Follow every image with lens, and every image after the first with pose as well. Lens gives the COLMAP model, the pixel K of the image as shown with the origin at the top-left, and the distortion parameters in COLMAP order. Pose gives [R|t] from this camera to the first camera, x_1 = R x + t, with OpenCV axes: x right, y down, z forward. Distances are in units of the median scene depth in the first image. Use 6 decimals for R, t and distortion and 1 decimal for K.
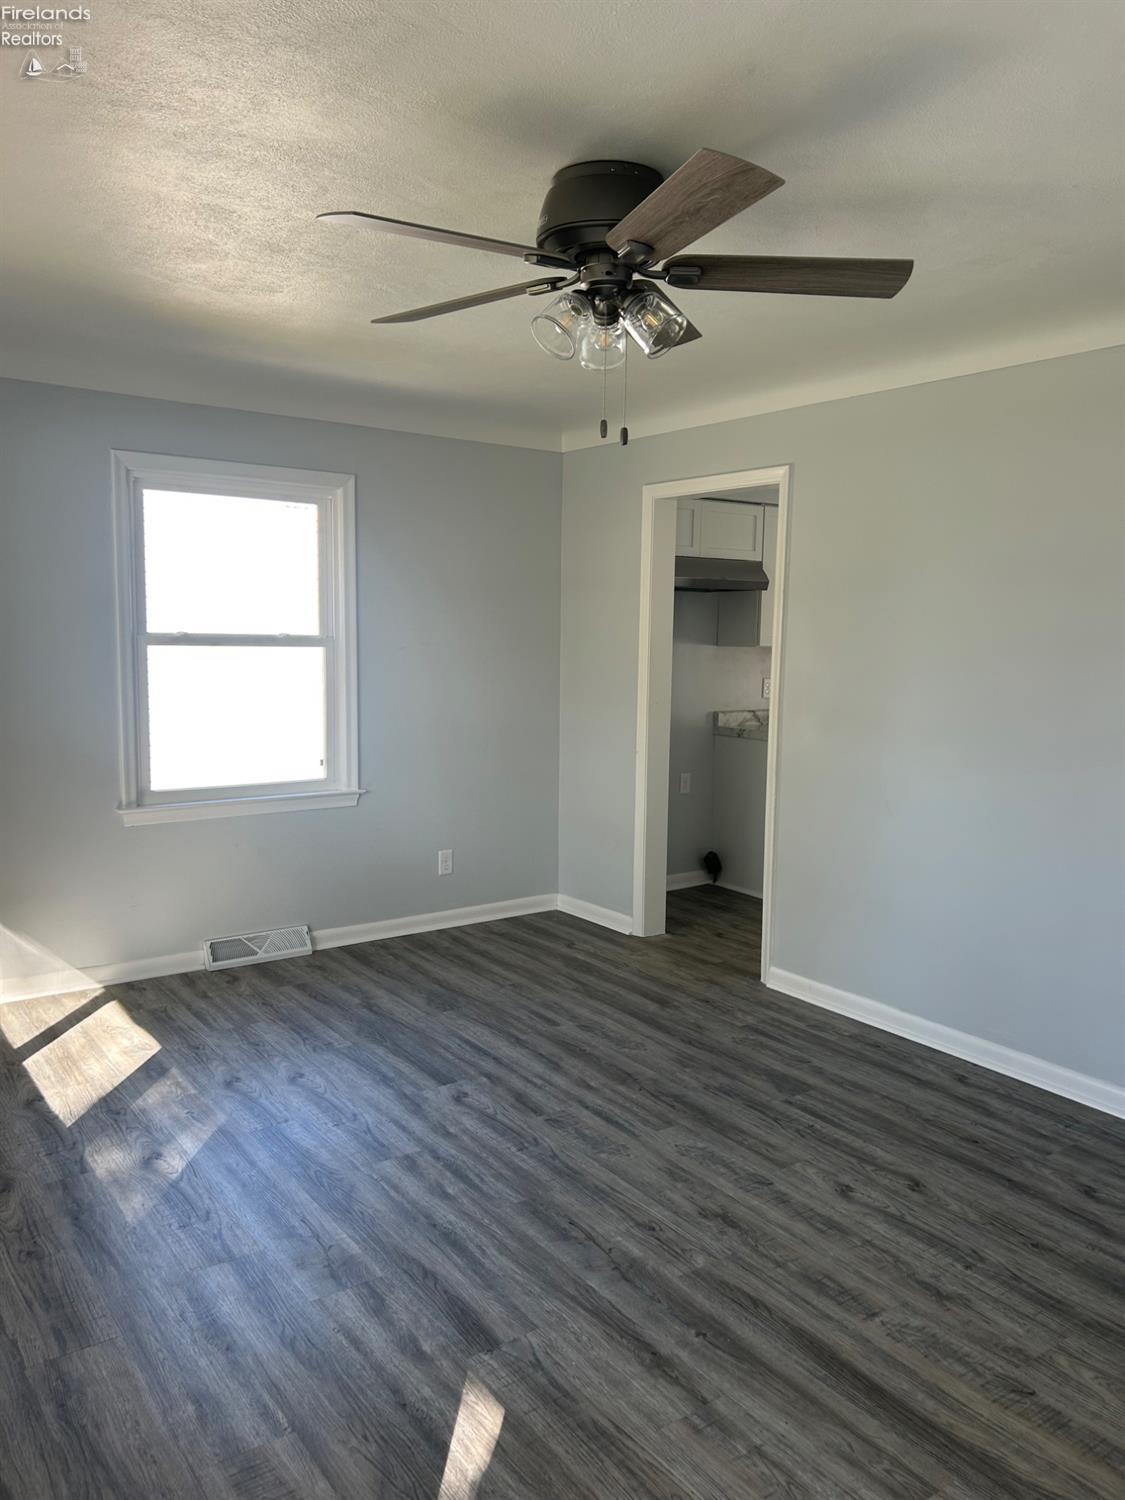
lens RADIAL K [[1110.3, 0, 563.6], [0, 1110.3, 750.9], [0, 0, 1]] dist [0.011904, -0.025432]
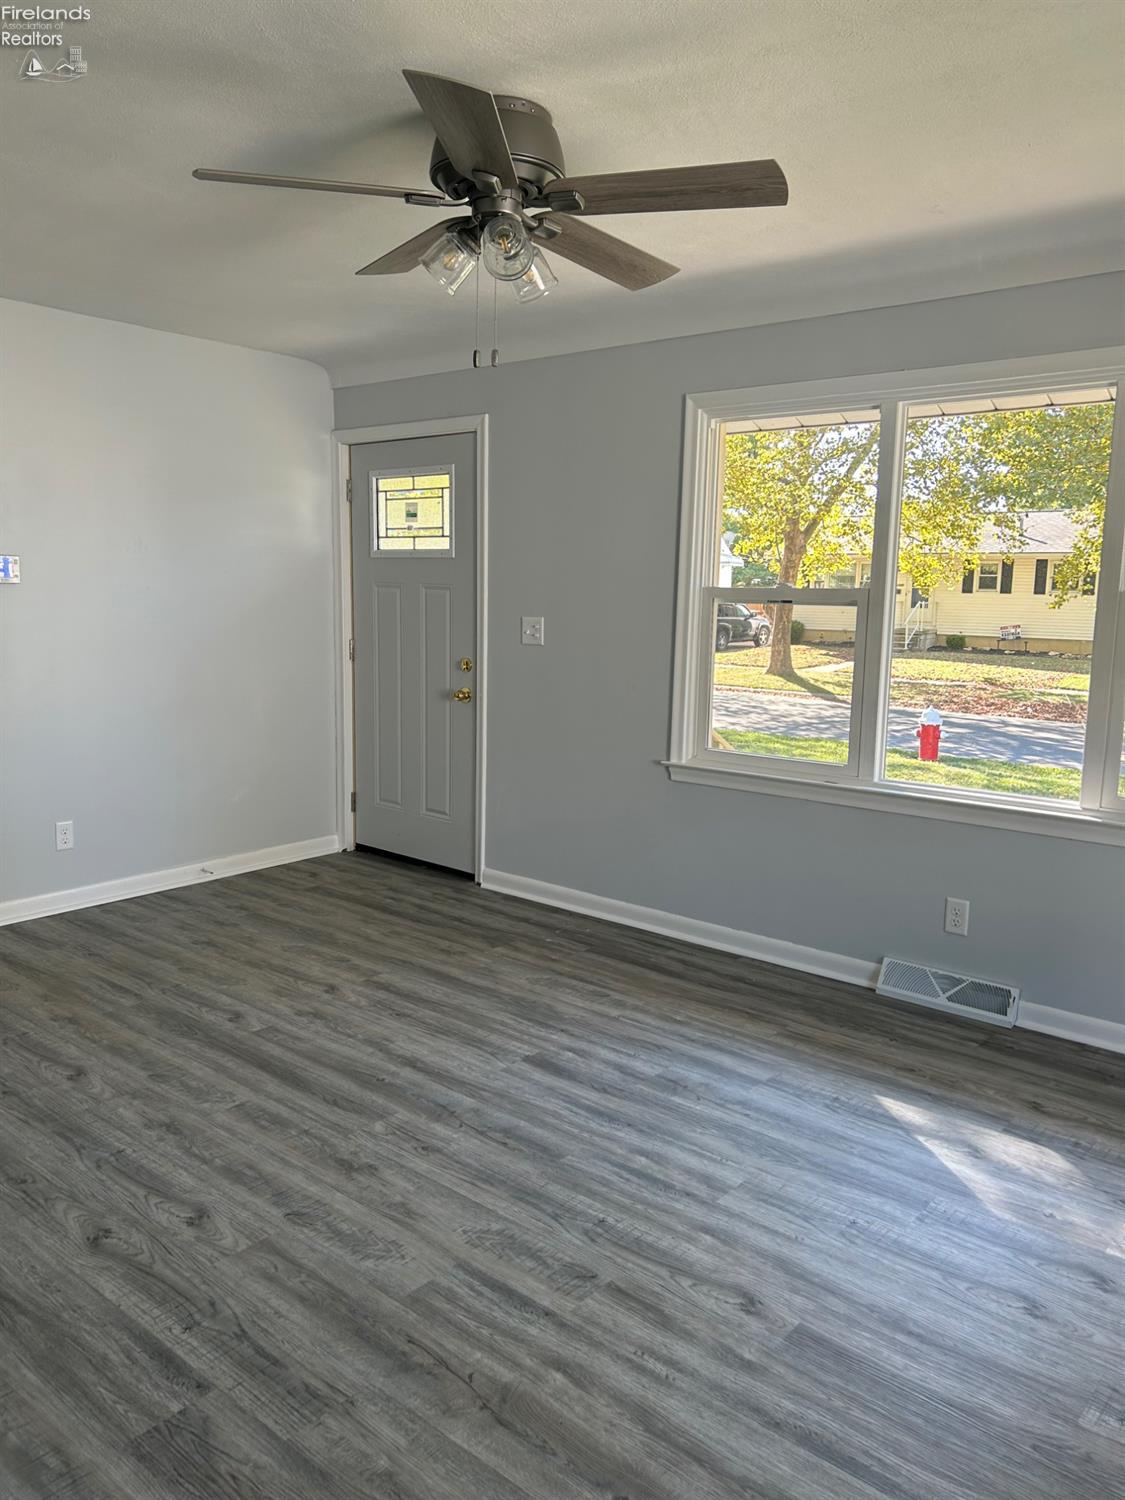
lens RADIAL K [[1110.3, 0, 561.2], [0, 1110.3, 750.1], [0, 0, 1]] dist [0.011904, -0.025432]
pose [[-0.967612, -0.001153, -0.252439, 0.200375], [-0.065774, 0.966601, 0.247702, -0.165712], [0.243722, 0.256283, -0.935371, 1.753757]]
